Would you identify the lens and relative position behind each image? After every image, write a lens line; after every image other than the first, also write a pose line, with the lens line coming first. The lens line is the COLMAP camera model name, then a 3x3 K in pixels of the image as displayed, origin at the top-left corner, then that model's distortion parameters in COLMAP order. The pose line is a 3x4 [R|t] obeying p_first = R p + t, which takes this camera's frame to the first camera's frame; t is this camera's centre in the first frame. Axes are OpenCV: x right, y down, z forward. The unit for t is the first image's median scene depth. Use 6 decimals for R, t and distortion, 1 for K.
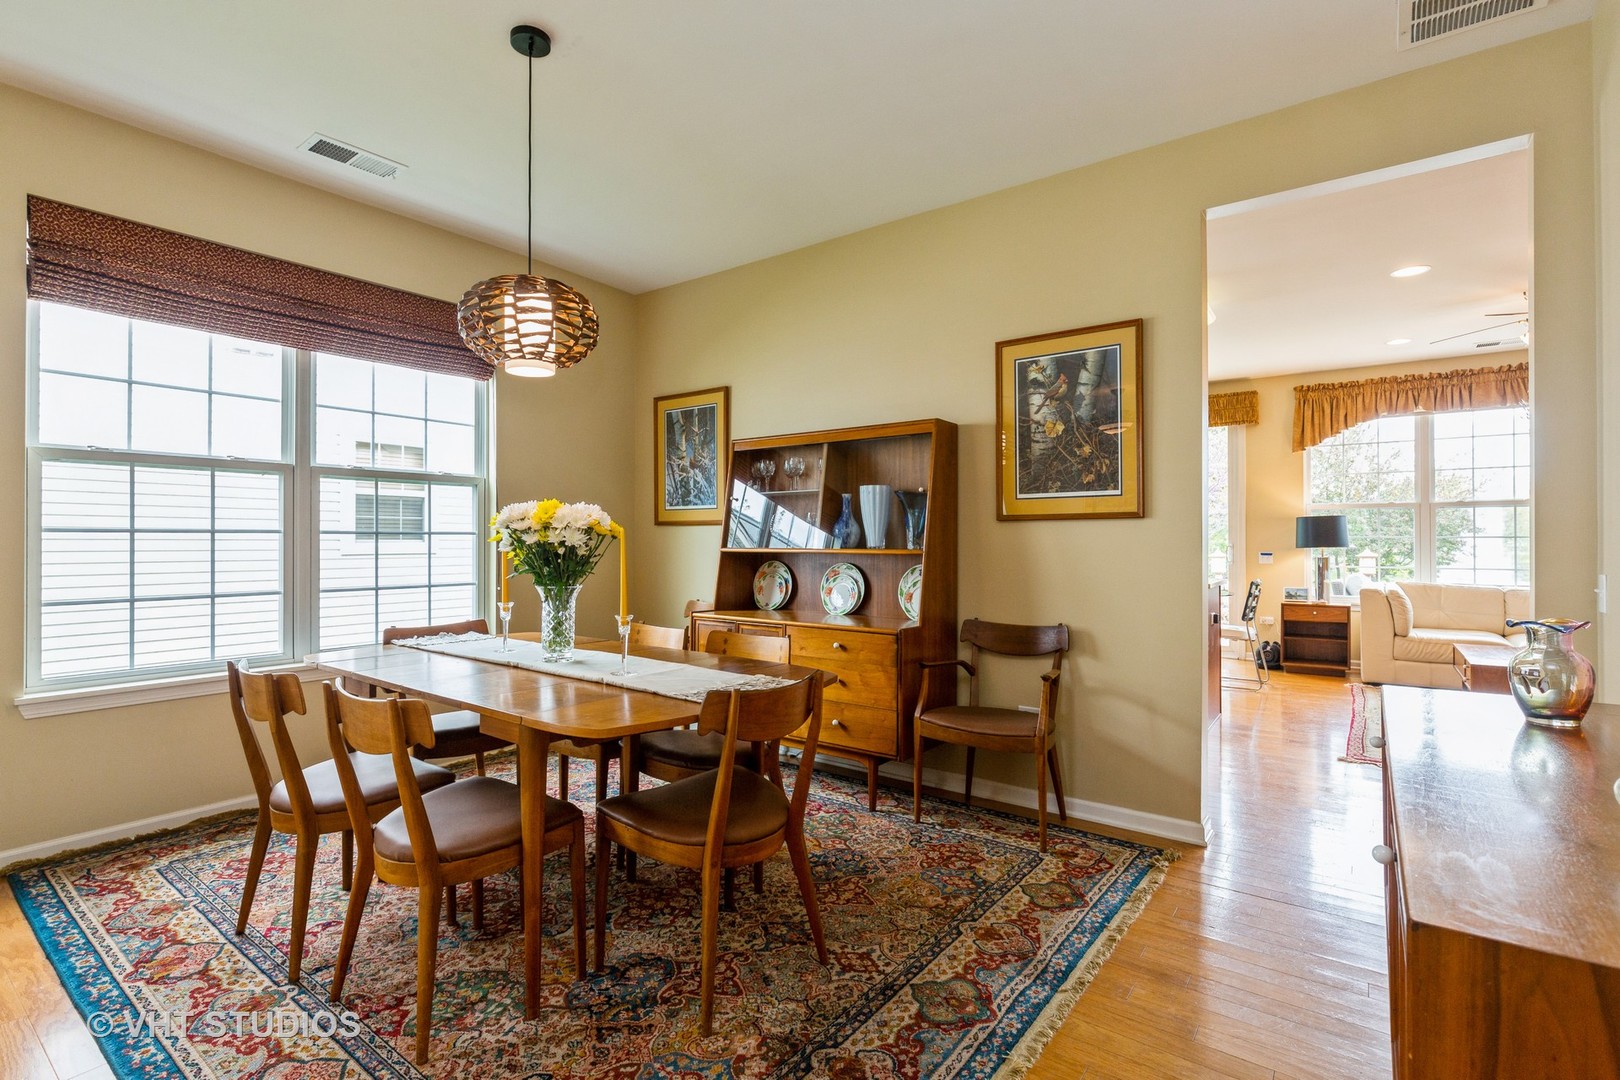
lens RADIAL K [[657.6, 0, 806.8], [0, 657.6, 538.0], [0, 0, 1]] dist [-0.003507, -0.000355]
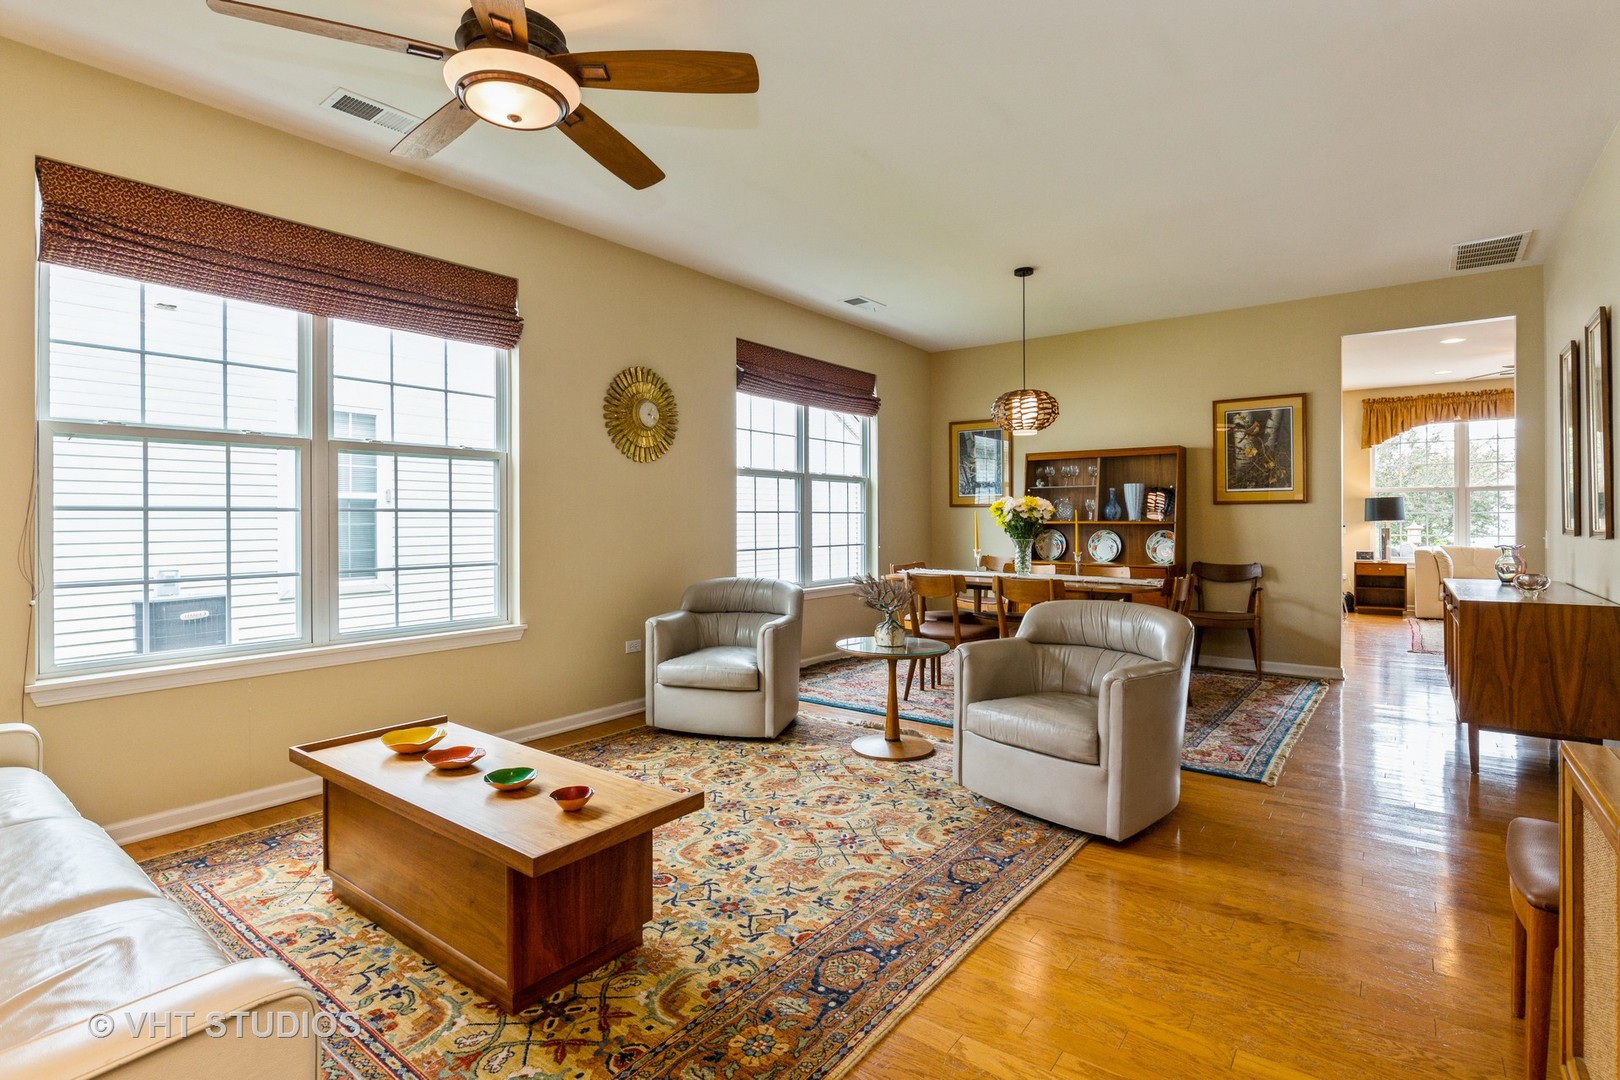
lens RADIAL K [[782.1, 0, 778.9], [0, 782.1, 521.0], [0, 0, 1]] dist [0.017206, 0.001080]
pose [[0.999050, -0.003256, 0.043450, -0.506878], [0.002884, 0.999959, 0.008605, -0.002670], [-0.043476, -0.008471, 0.999019, -0.543209]]
